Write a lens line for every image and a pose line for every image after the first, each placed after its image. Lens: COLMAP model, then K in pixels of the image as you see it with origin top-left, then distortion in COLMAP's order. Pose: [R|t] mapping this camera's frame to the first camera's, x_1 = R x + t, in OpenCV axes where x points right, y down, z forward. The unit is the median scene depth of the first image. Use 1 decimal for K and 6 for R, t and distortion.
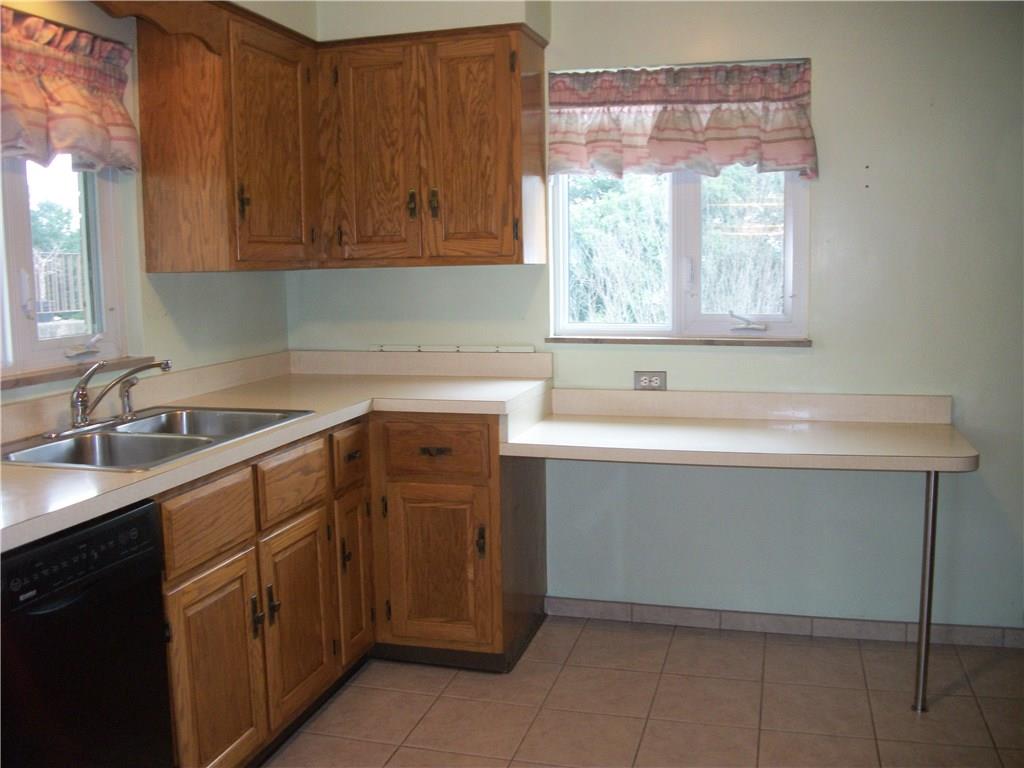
lens RADIAL K [[974.3, 0, 512.0], [0, 974.3, 384.0], [0, 0, 1]] dist [-0.117502, -0.007793]
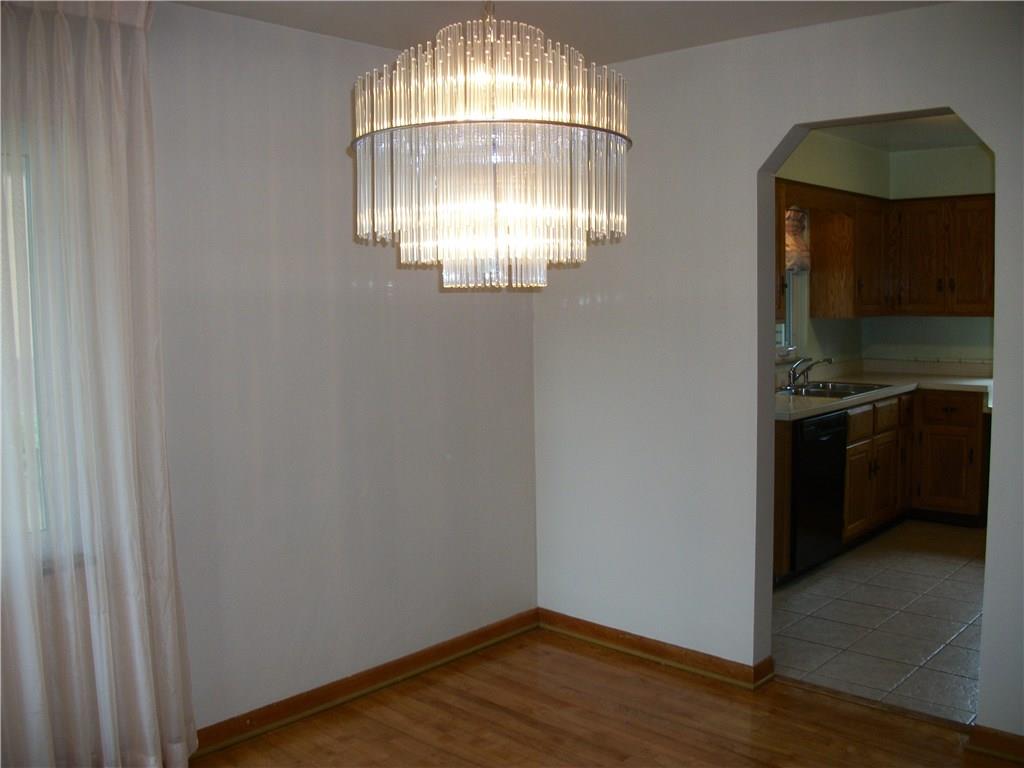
lens RADIAL K [[974.3, 0, 512.0], [0, 974.3, 384.0], [0, 0, 1]] dist [-0.117502, -0.007793]
pose [[0.894884, 0.042669, -0.444255, -0.019417], [-0.051998, 0.998608, -0.008831, 0.084587], [0.443260, 0.031003, 0.895857, -1.226976]]
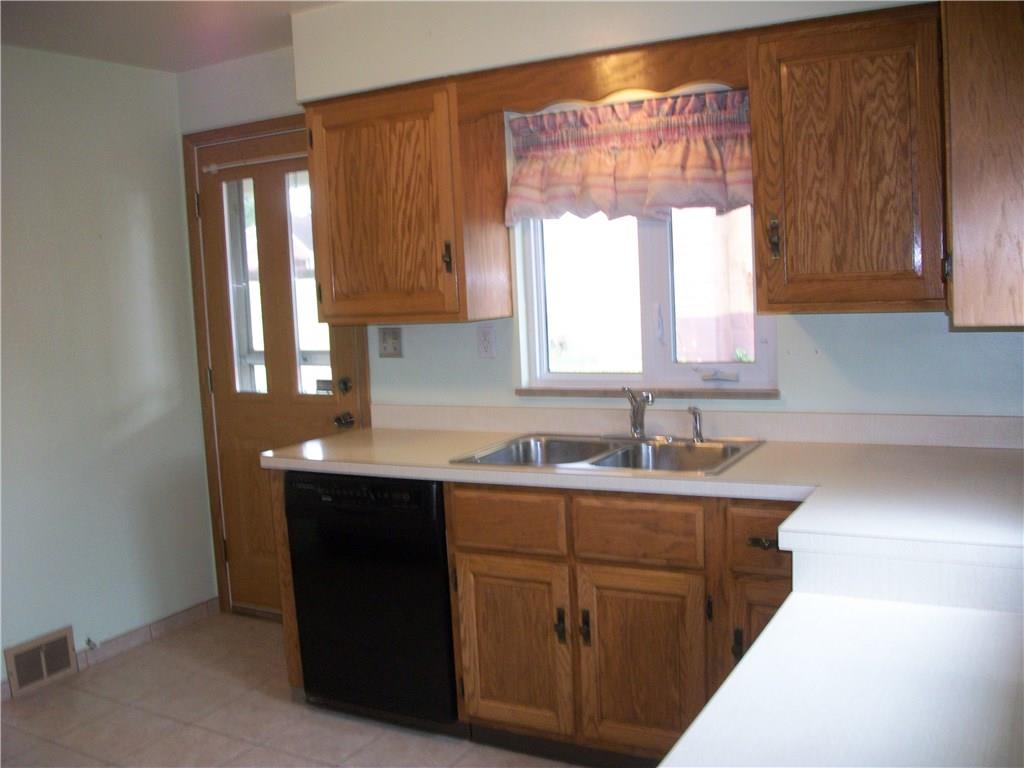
lens RADIAL K [[974.3, 0, 512.0], [0, 974.3, 384.0], [0, 0, 1]] dist [-0.117502, -0.007793]
pose [[-0.224492, 0.133602, -0.965274, 0.688962], [-0.067251, 0.986071, 0.152121, -0.178116], [0.972153, 0.099066, -0.212380, 0.976231]]
